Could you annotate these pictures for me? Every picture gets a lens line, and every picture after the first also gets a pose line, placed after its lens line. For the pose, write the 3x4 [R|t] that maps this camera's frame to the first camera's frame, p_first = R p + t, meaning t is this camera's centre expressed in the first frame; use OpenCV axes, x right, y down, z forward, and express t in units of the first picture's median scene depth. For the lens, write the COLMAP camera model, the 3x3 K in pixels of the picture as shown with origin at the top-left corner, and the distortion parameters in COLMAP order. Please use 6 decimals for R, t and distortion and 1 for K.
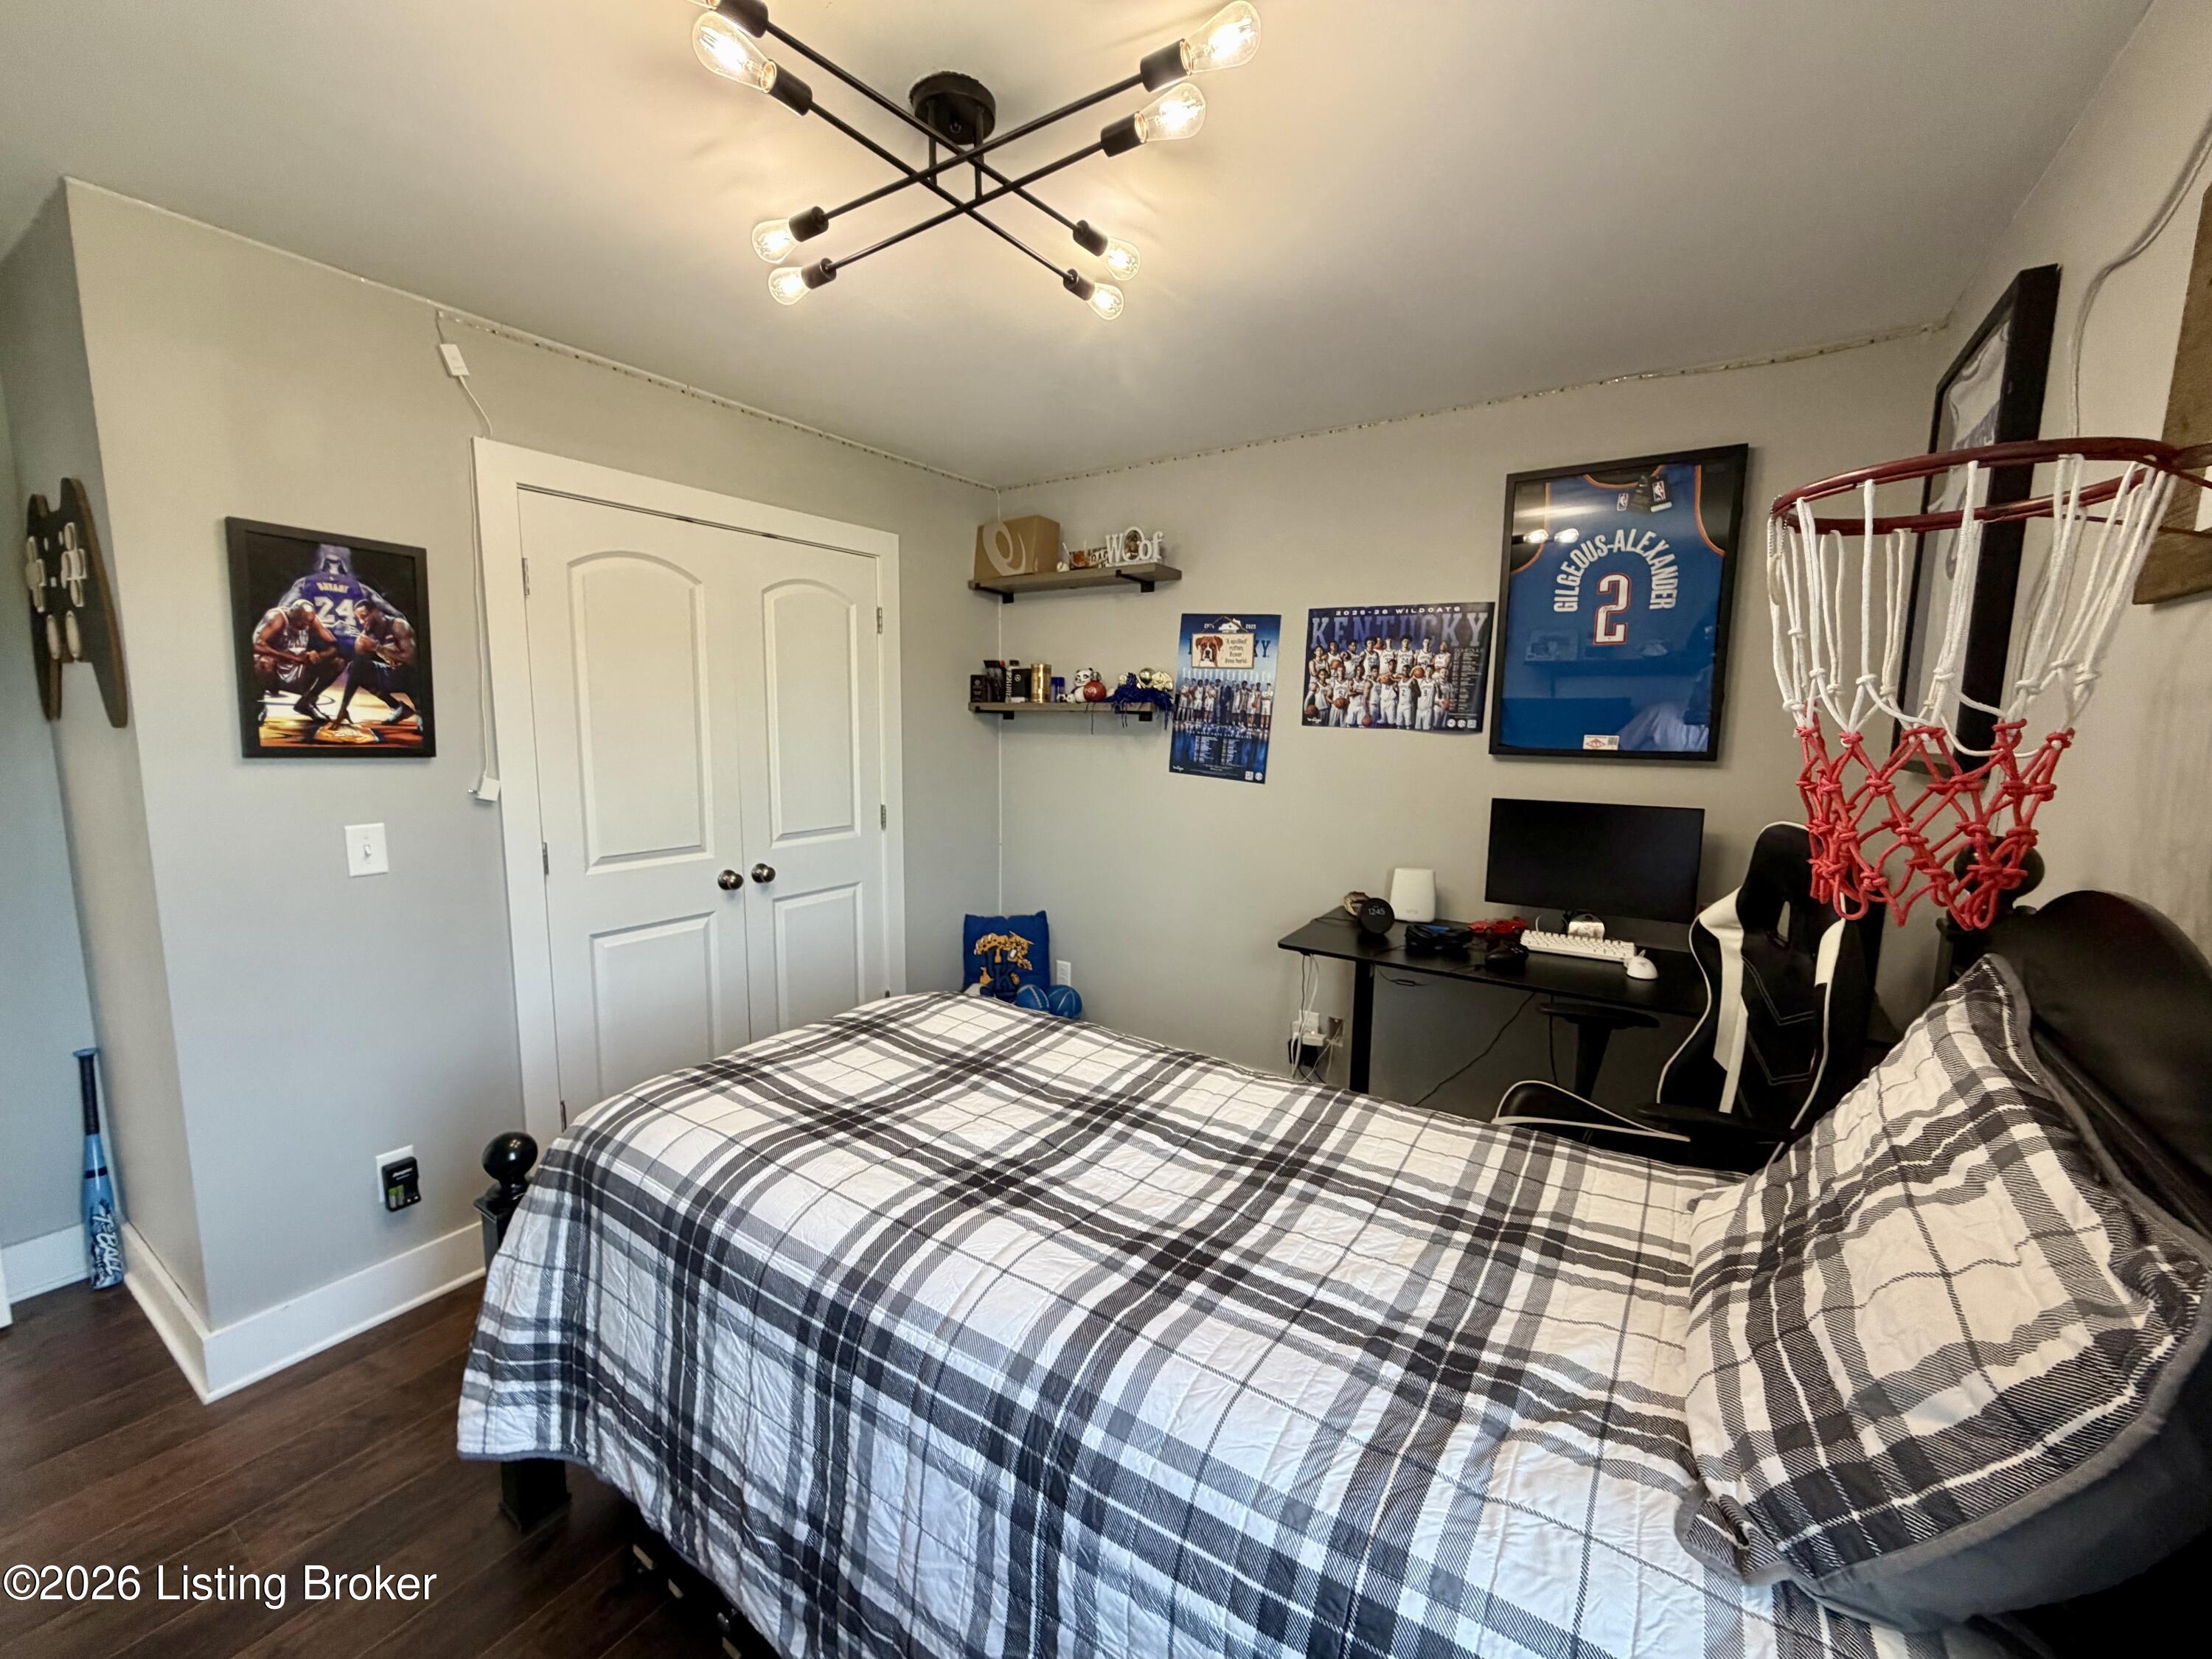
lens RADIAL K [[878.0, 0, 1104.1], [0, 878.0, 827.4], [0, 0, 1]] dist [-0.000783, 0.000990]
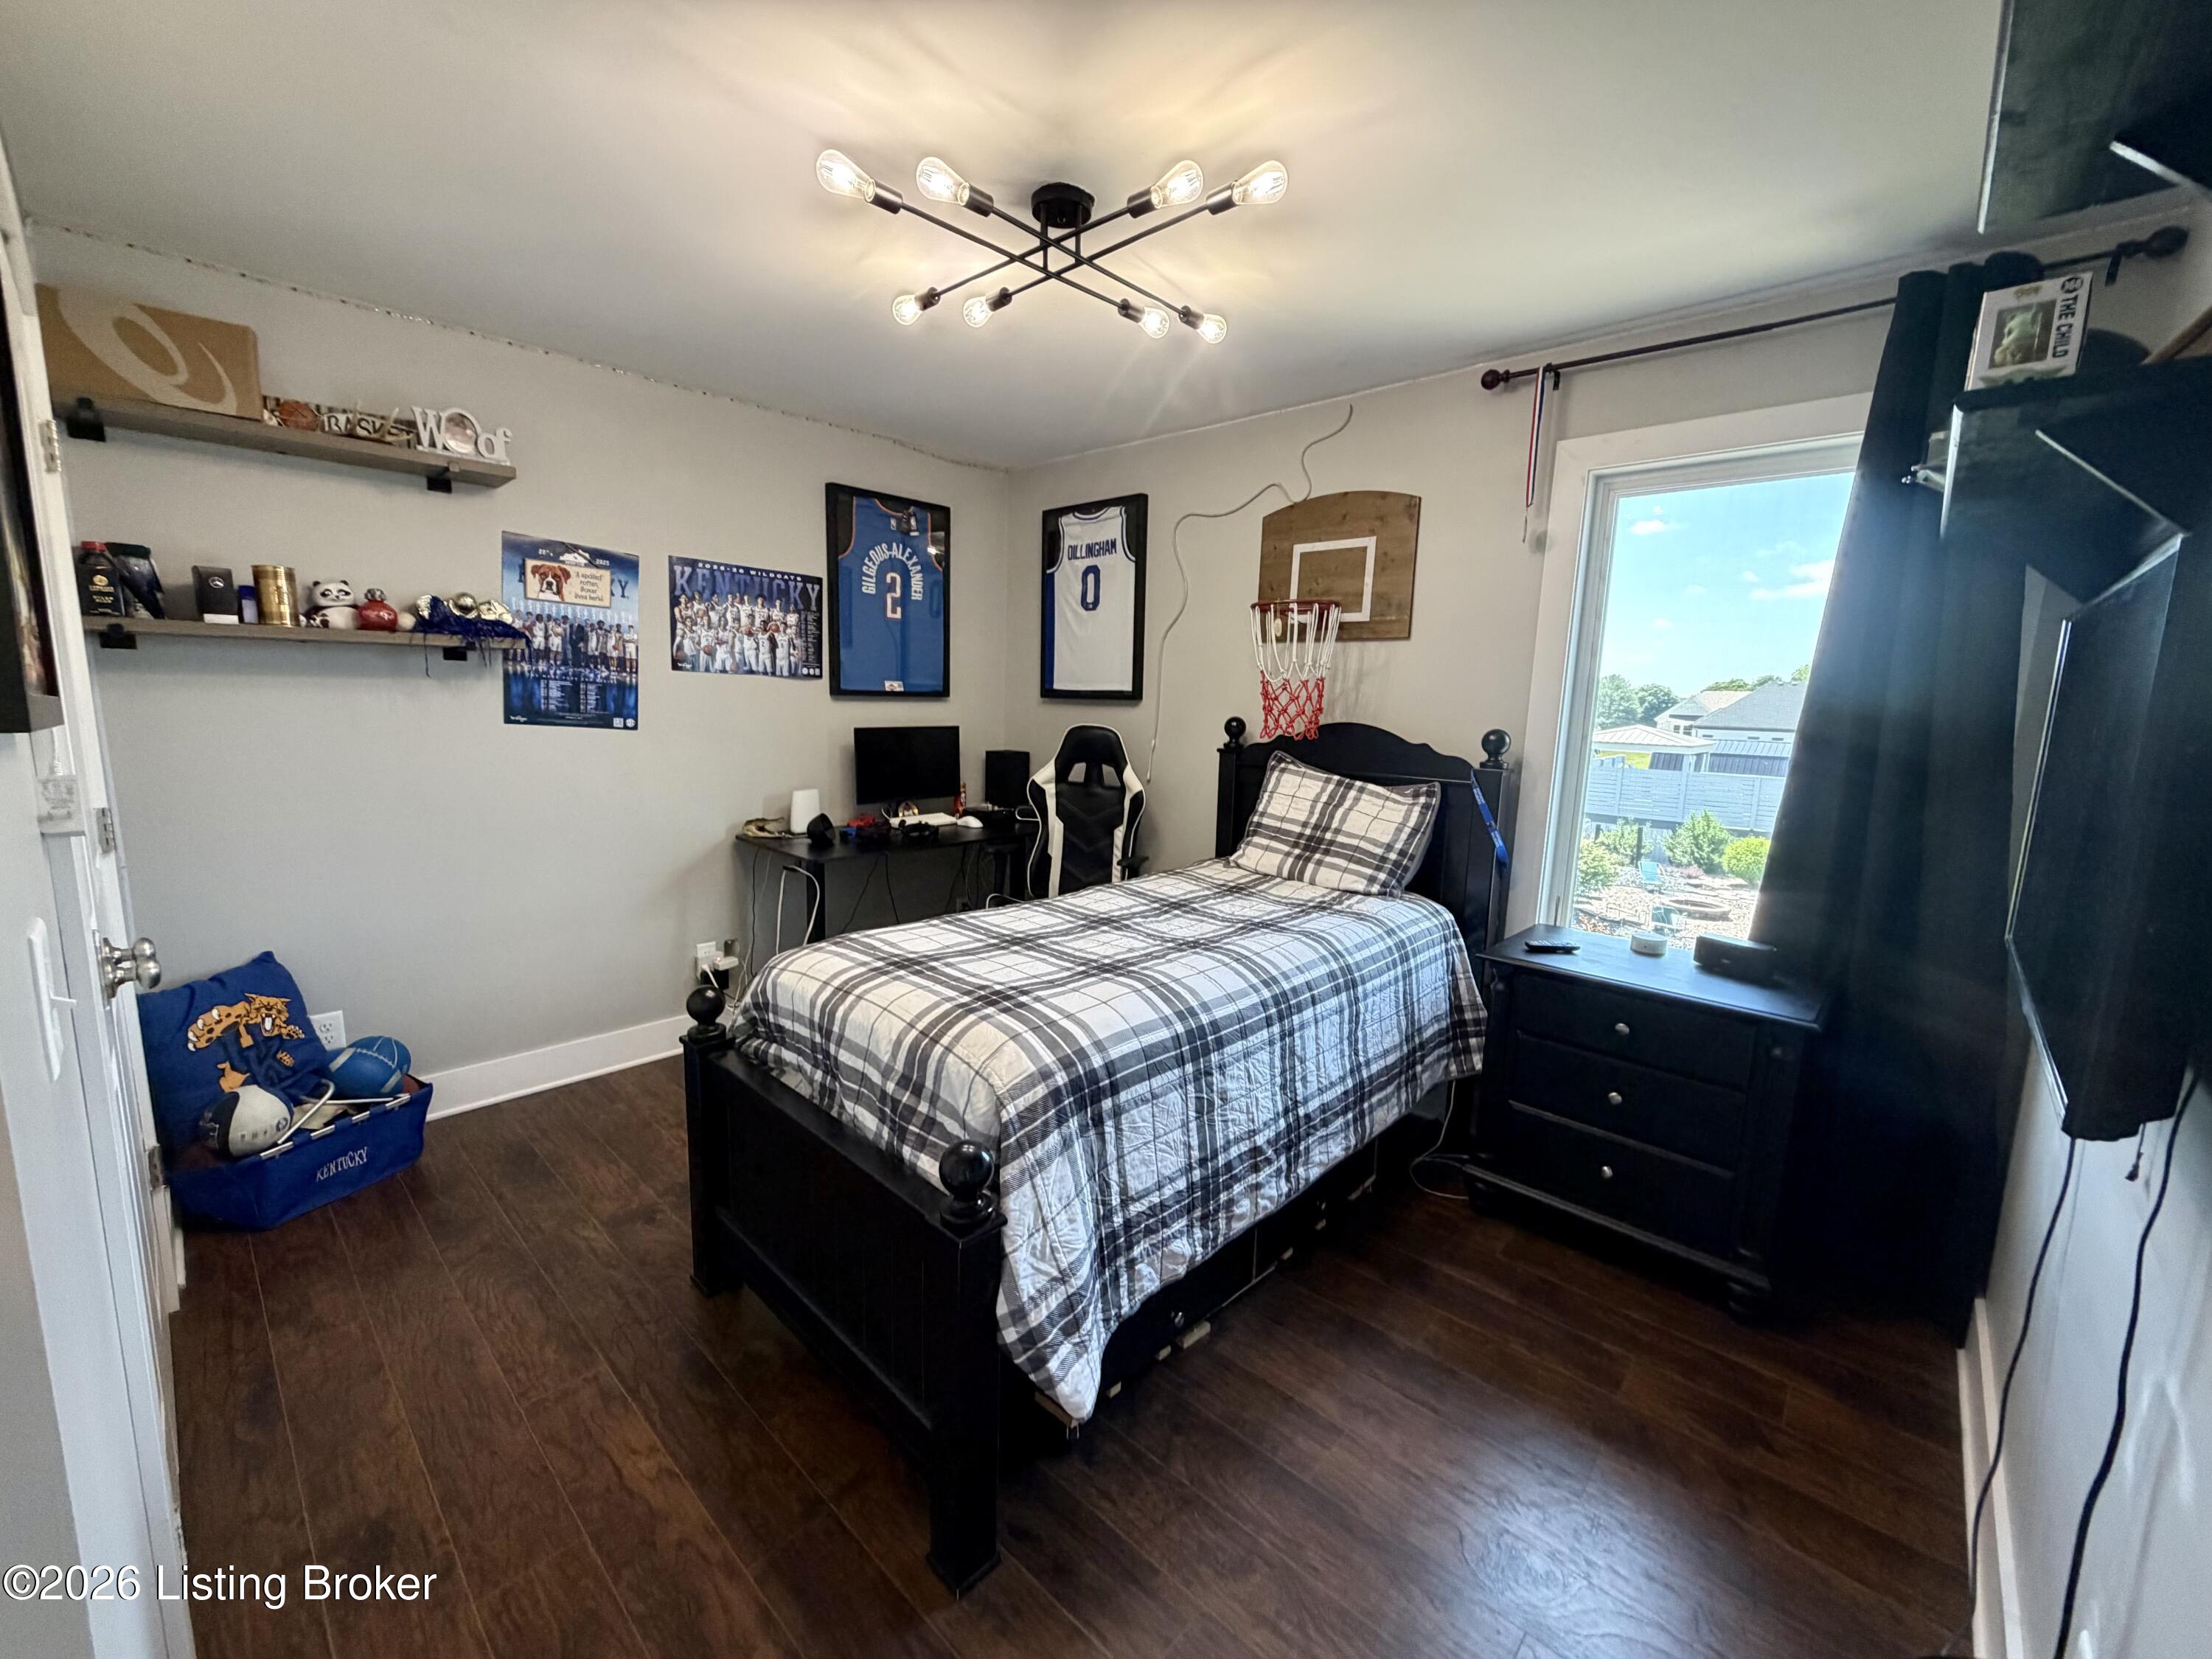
lens RADIAL K [[878.0, 0, 1099.4], [0, 878.0, 823.8], [0, 0, 1]] dist [-0.000783, 0.000990]
pose [[0.170727, -0.153287, 0.973322, -0.727939], [0.099378, 0.985466, 0.137768, -0.032204], [-0.980294, 0.073206, 0.183479, 0.346911]]
